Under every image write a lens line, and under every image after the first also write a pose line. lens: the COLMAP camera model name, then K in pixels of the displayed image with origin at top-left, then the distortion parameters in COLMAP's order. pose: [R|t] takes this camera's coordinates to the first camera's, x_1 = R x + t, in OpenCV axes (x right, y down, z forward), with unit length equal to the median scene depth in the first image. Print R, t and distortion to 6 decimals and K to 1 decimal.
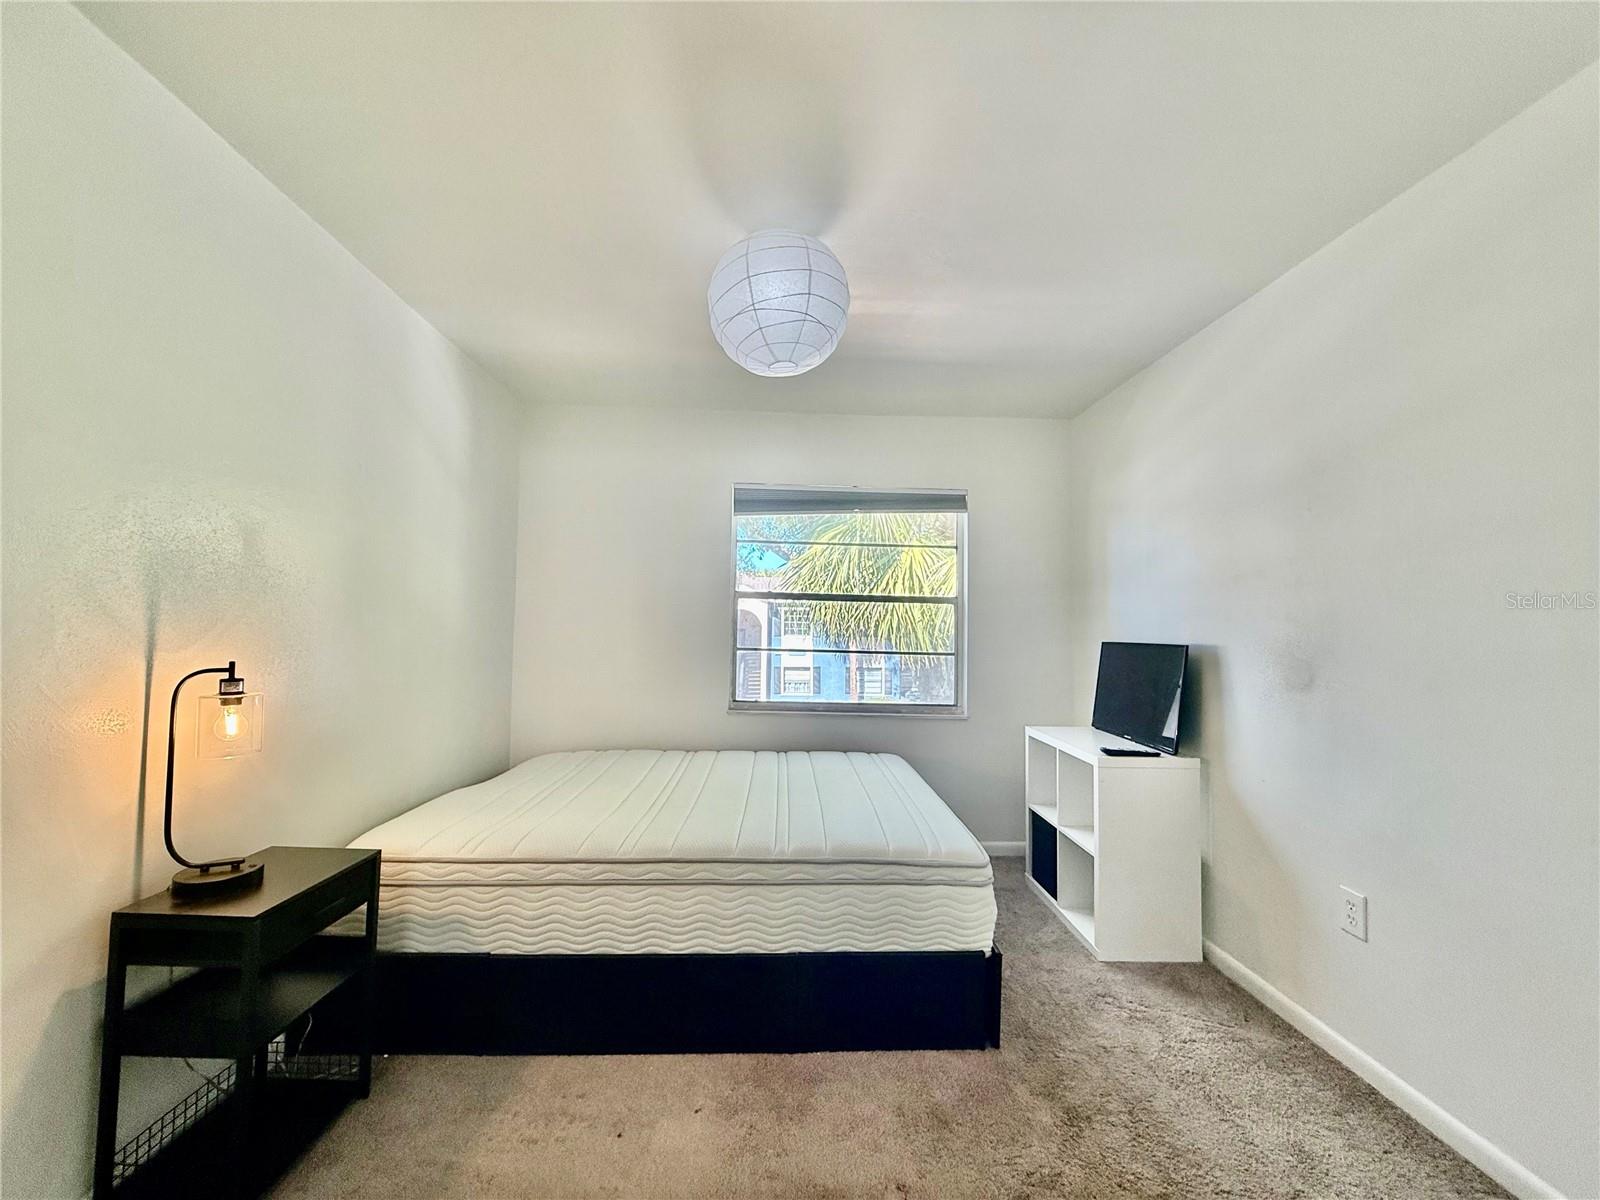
lens RADIAL K [[638.0, 0, 795.5], [0, 638.0, 599.5], [0, 0, 1]] dist [-0.000019, 0.000487]
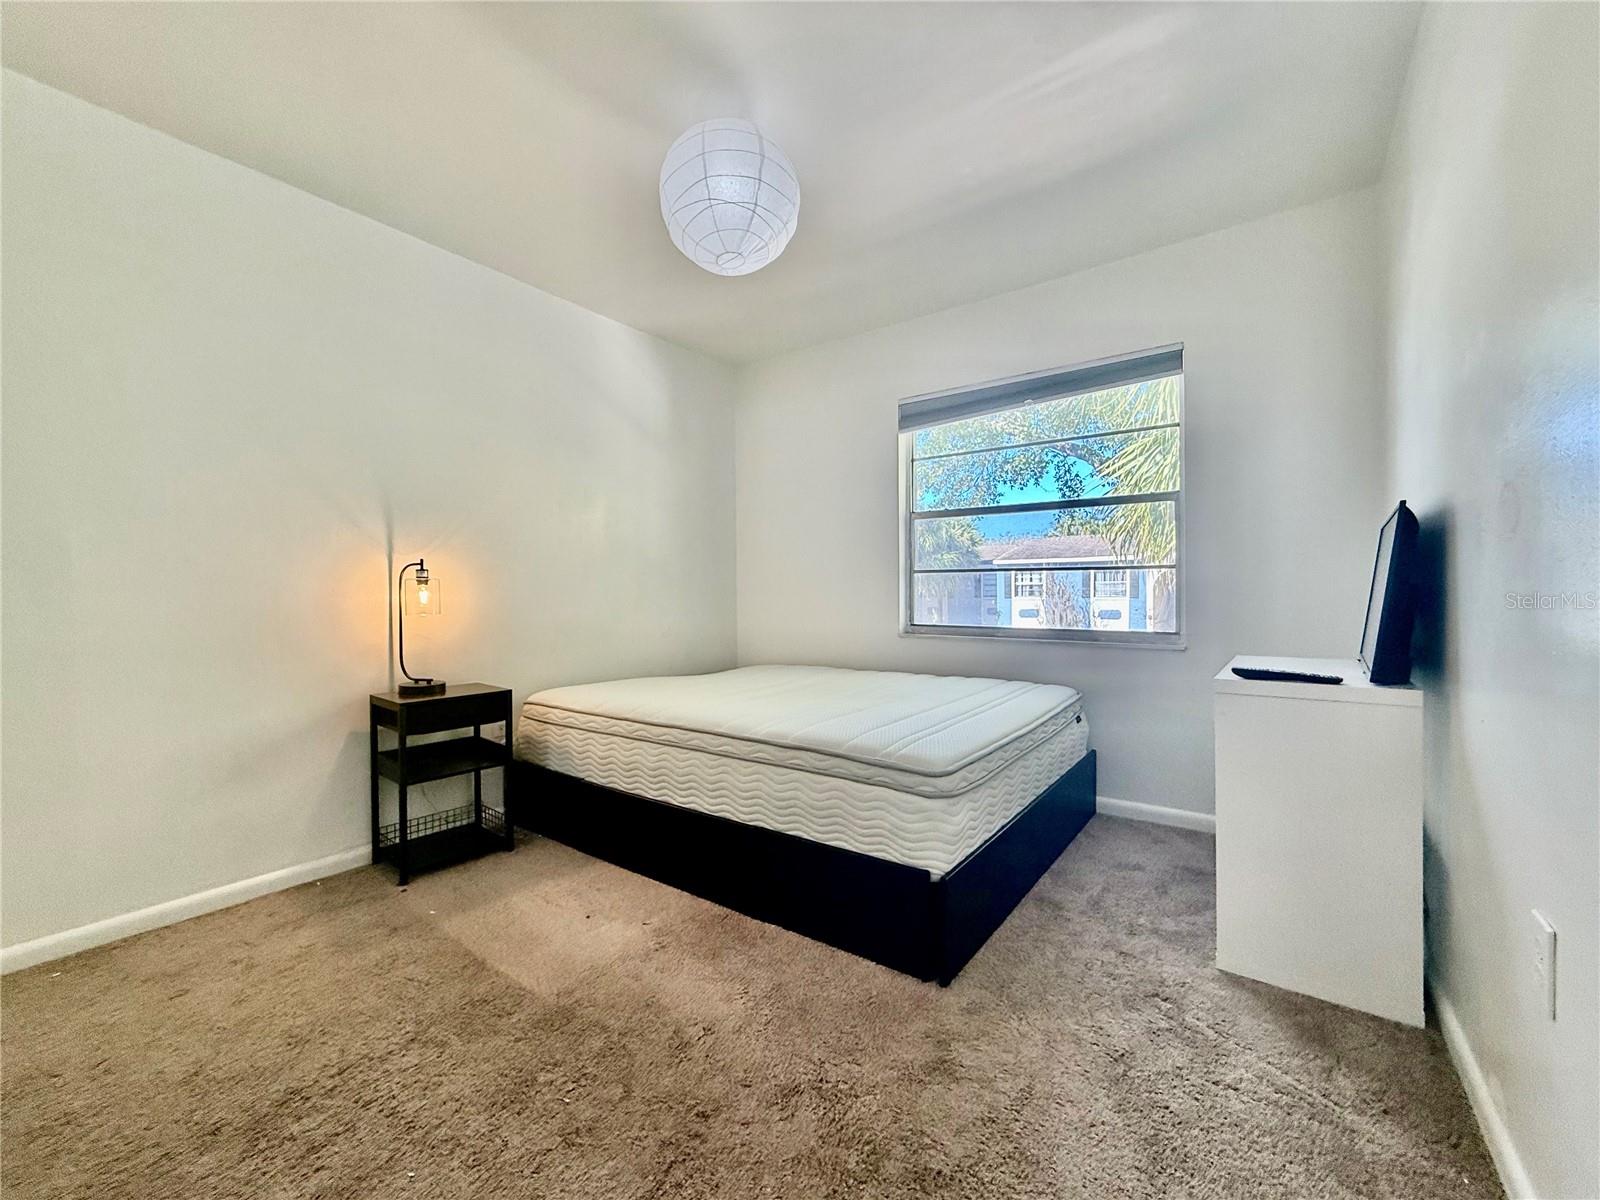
lens RADIAL K [[638.0, 0, 795.5], [0, 638.0, 599.5], [0, 0, 1]] dist [-0.000019, 0.000487]
pose [[0.785139, -0.016202, -0.619107, 0.692152], [0.045845, 0.998436, 0.032012, 0.152643], [0.617620, -0.053517, 0.784654, 0.240284]]
